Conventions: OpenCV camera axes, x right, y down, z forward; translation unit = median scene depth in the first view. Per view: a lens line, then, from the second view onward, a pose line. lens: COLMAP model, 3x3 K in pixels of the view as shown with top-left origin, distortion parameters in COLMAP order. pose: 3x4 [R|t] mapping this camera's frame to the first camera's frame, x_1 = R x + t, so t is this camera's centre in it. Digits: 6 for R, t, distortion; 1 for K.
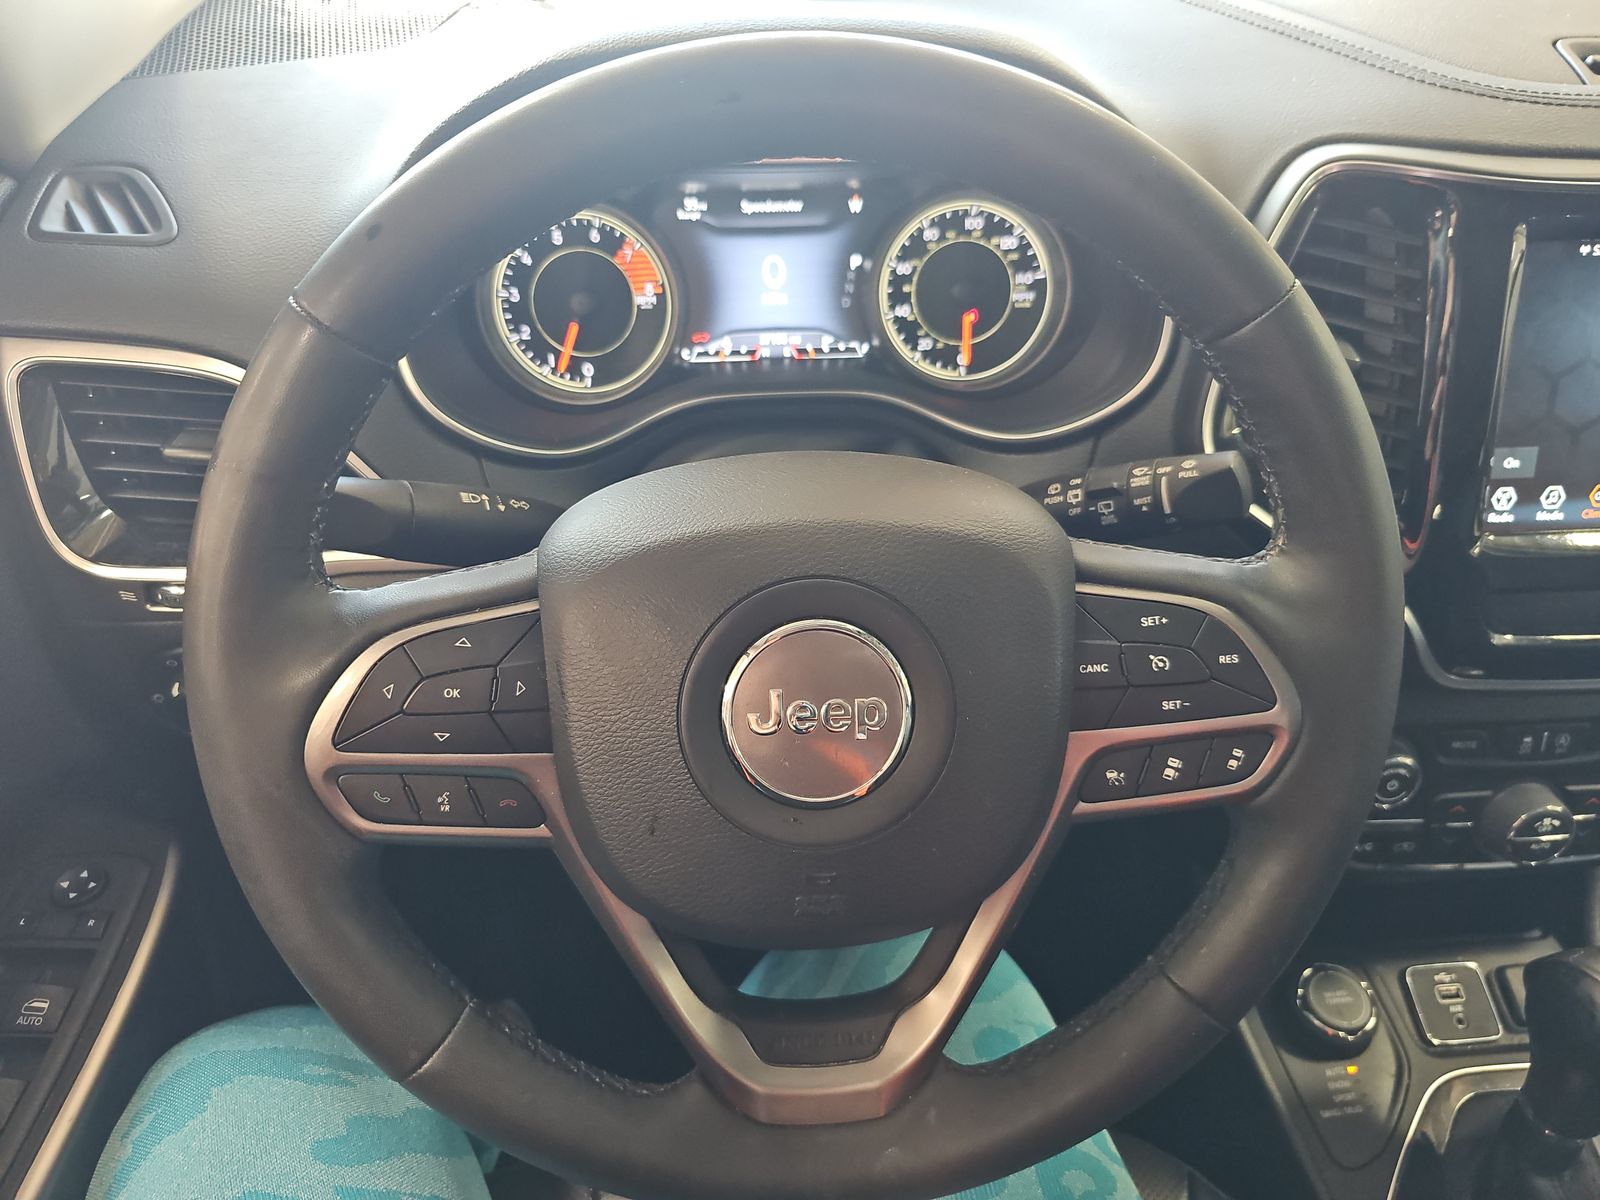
lens RADIAL K [[1000.8, 0, 800.0], [0, 1000.8, 600.0], [0, 0, 1]] dist [-0.000275, -0.017718]
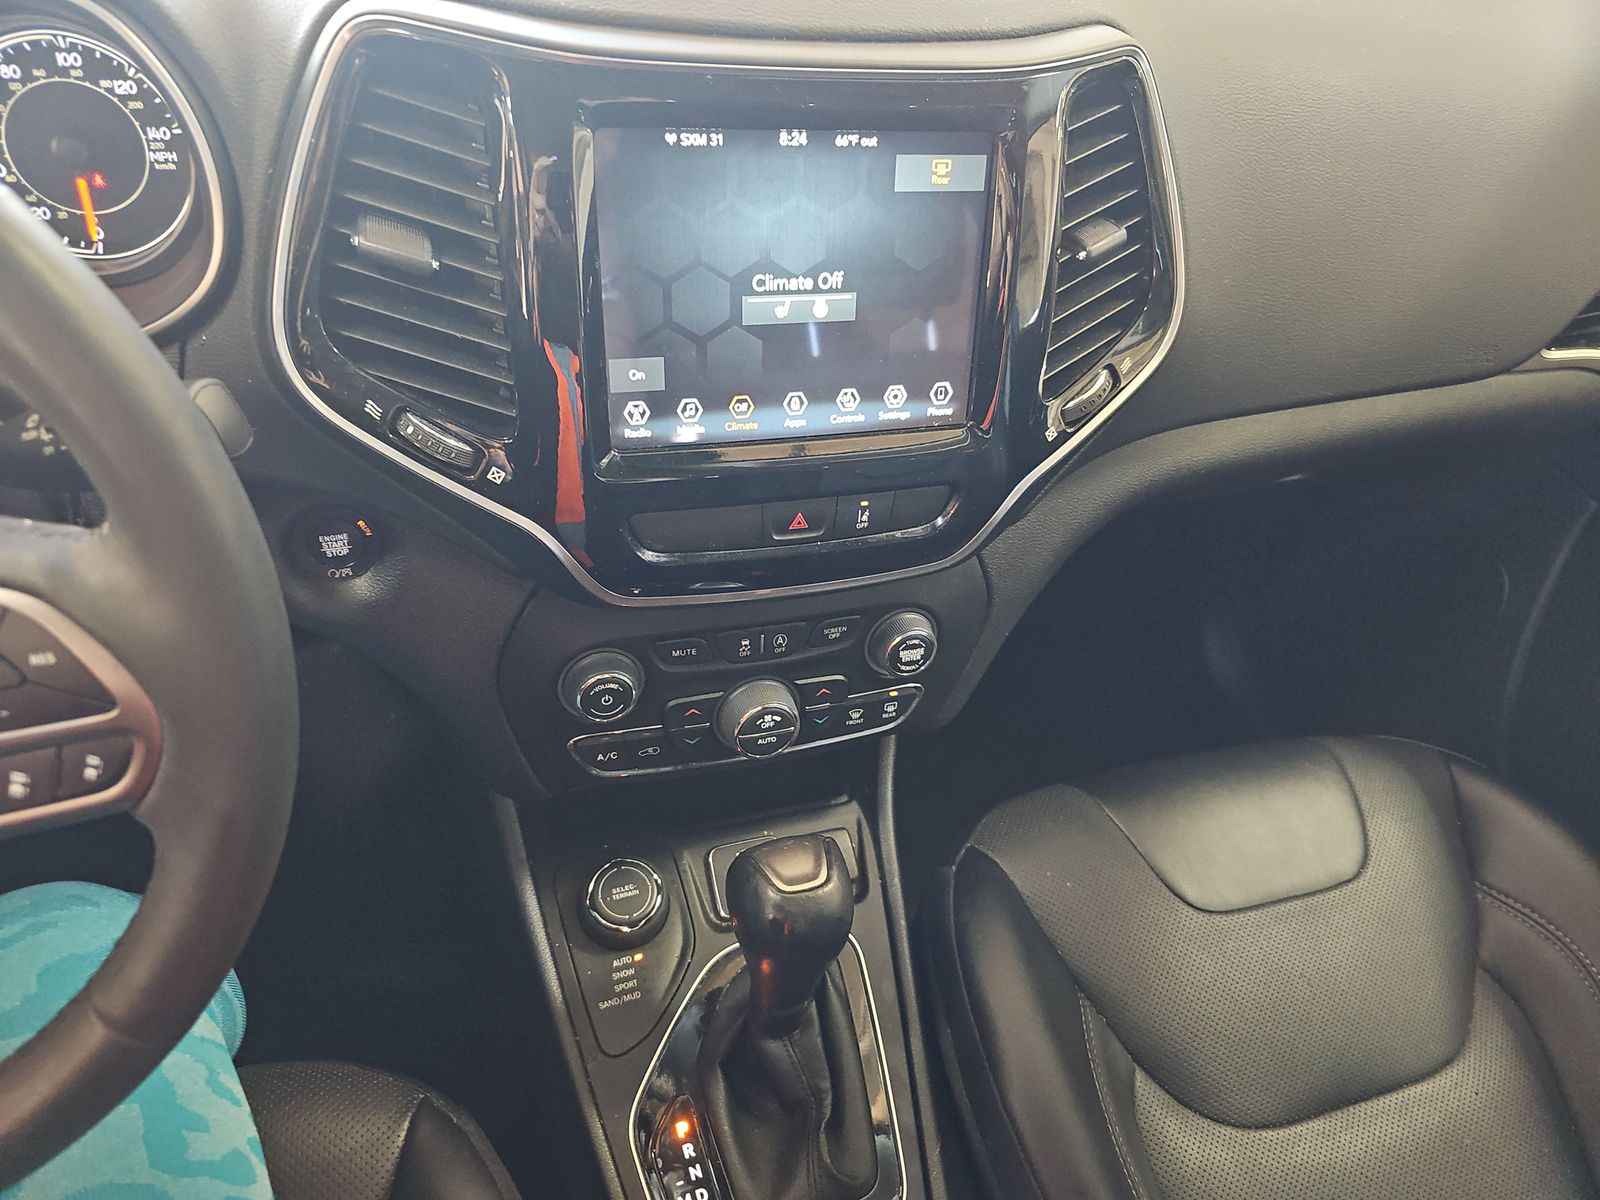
lens RADIAL K [[1000.8, 0, 800.0], [0, 1000.8, 600.0], [0, 0, 1]] dist [-0.000275, -0.017718]
pose [[0.957725, -0.071431, 0.278678, 0.480074], [0.026081, 0.986254, 0.163163, -0.064368], [-0.286502, -0.148997, 0.946423, 0.023001]]
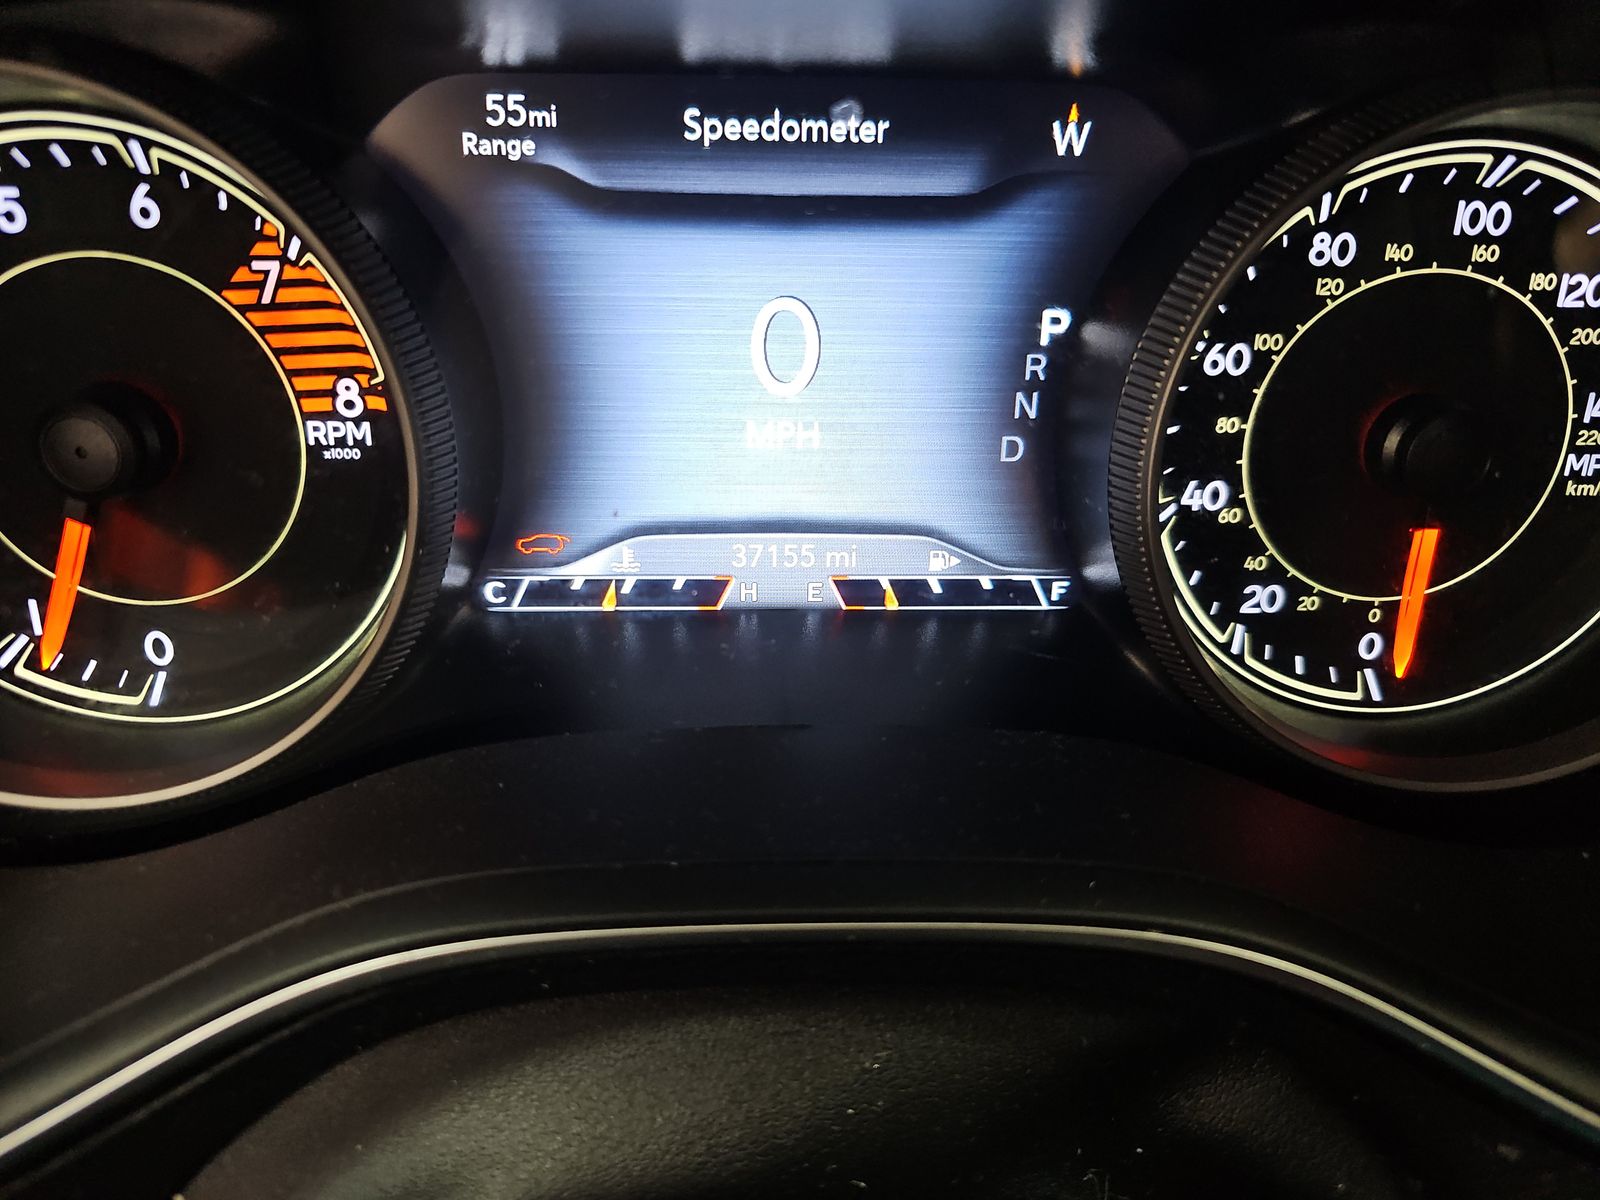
lens RADIAL K [[1078.6, 0, 800.0], [0, 1078.6, 600.0], [0, 0, 1]] dist [-0.003581, -0.018122]
pose [[0.999019, 0.043917, -0.005686, -0.016355], [-0.043866, 0.998998, 0.008863, -0.259240], [0.006070, -0.008605, 0.999945, 0.685348]]
